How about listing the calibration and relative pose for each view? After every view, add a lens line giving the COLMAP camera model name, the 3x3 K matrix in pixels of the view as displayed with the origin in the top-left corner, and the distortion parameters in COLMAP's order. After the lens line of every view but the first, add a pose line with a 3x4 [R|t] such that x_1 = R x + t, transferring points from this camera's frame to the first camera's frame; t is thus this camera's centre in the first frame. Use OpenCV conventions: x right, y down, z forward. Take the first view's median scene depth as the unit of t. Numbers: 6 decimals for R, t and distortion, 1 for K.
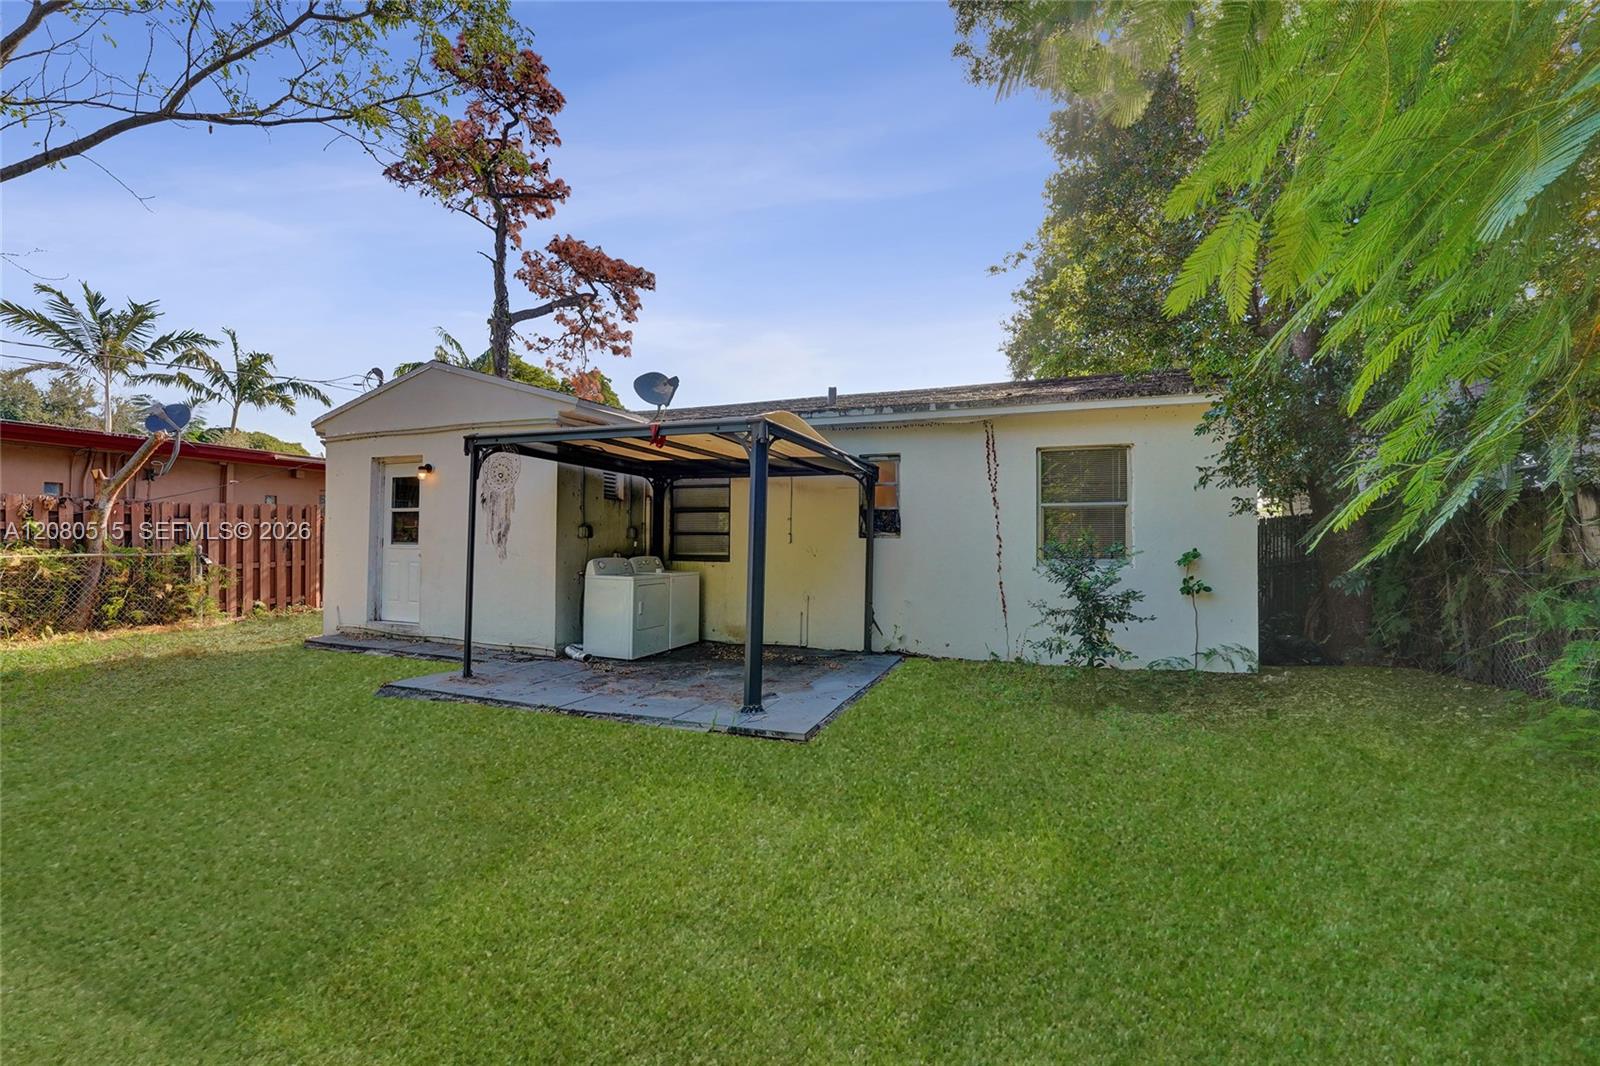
lens RADIAL K [[662.3, 0, 798.1], [0, 662.3, 539.7], [0, 0, 1]] dist [0.000618, 0.000122]
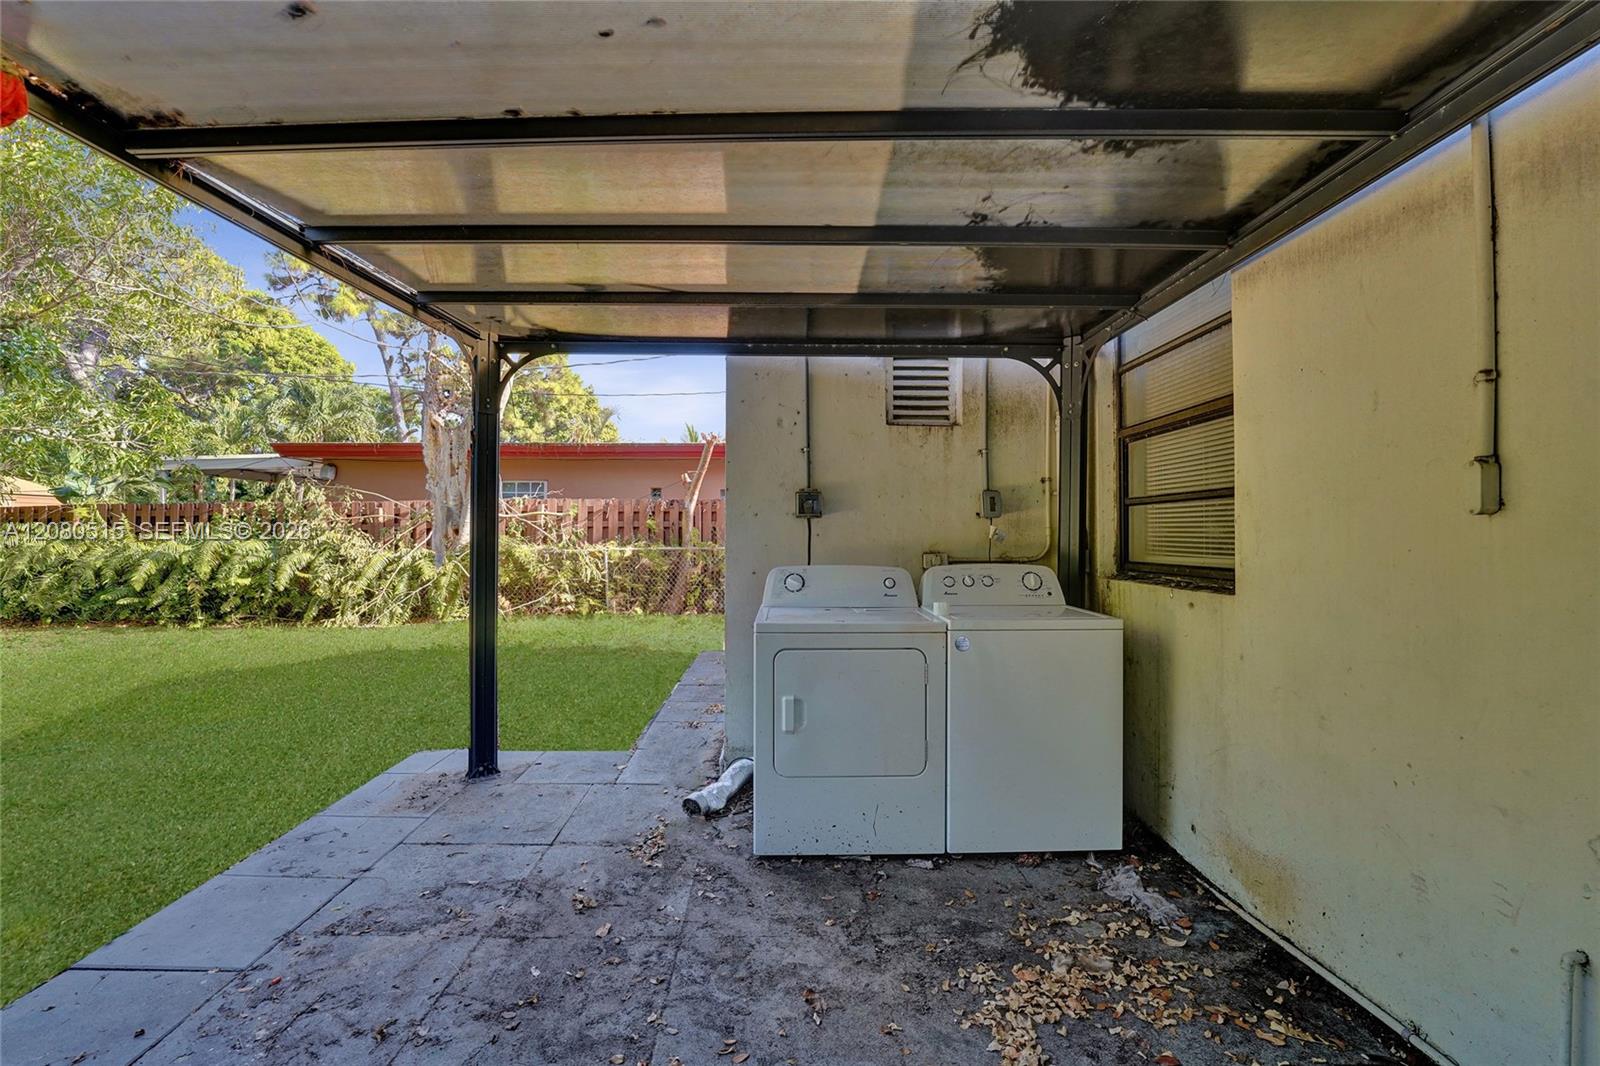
lens RADIAL K [[662.3, 0, 798.1], [0, 662.3, 539.7], [0, 0, 1]] dist [0.000618, 0.000122]
pose [[0.408124, 0.001988, -0.912924, 0.074194], [0.009582, 0.999933, 0.006462, 0.007976], [0.912876, -0.011385, 0.408078, 0.716737]]
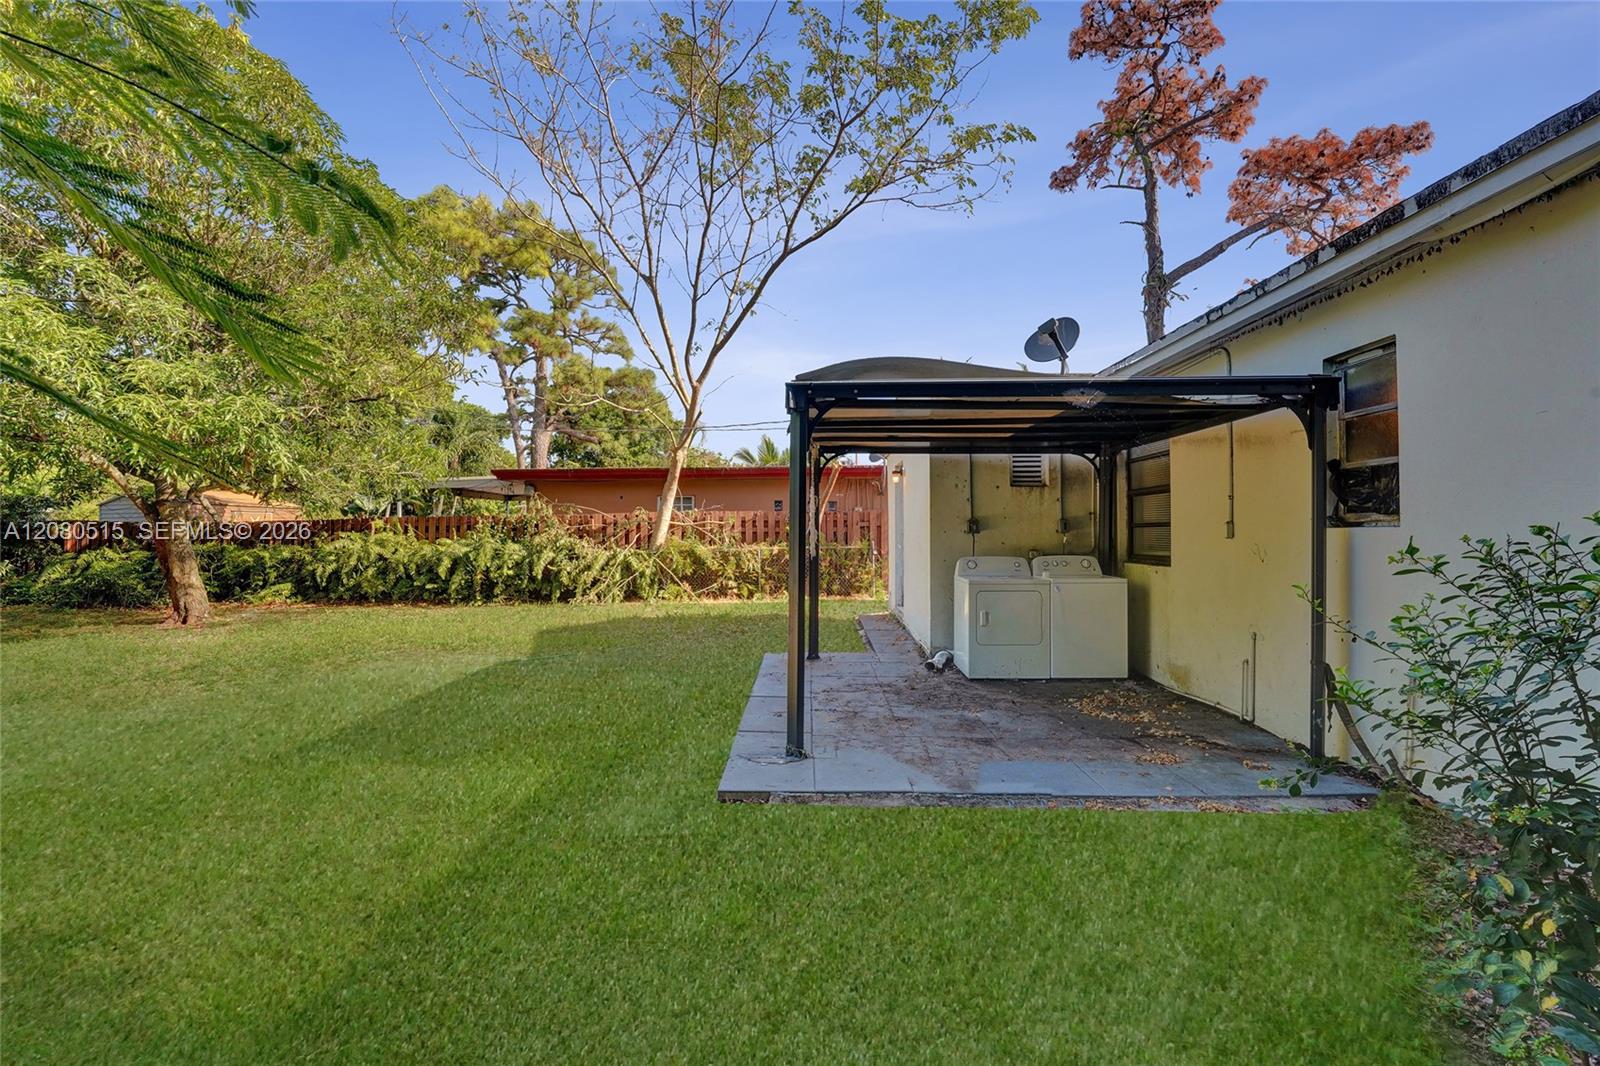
lens RADIAL K [[662.3, 0, 798.1], [0, 662.3, 539.7], [0, 0, 1]] dist [0.000618, 0.000122]
pose [[0.366360, 0.003291, -0.930467, 0.384520], [0.015082, 0.999841, 0.009474, -0.005509], [0.930351, -0.017504, 0.366253, 0.393004]]
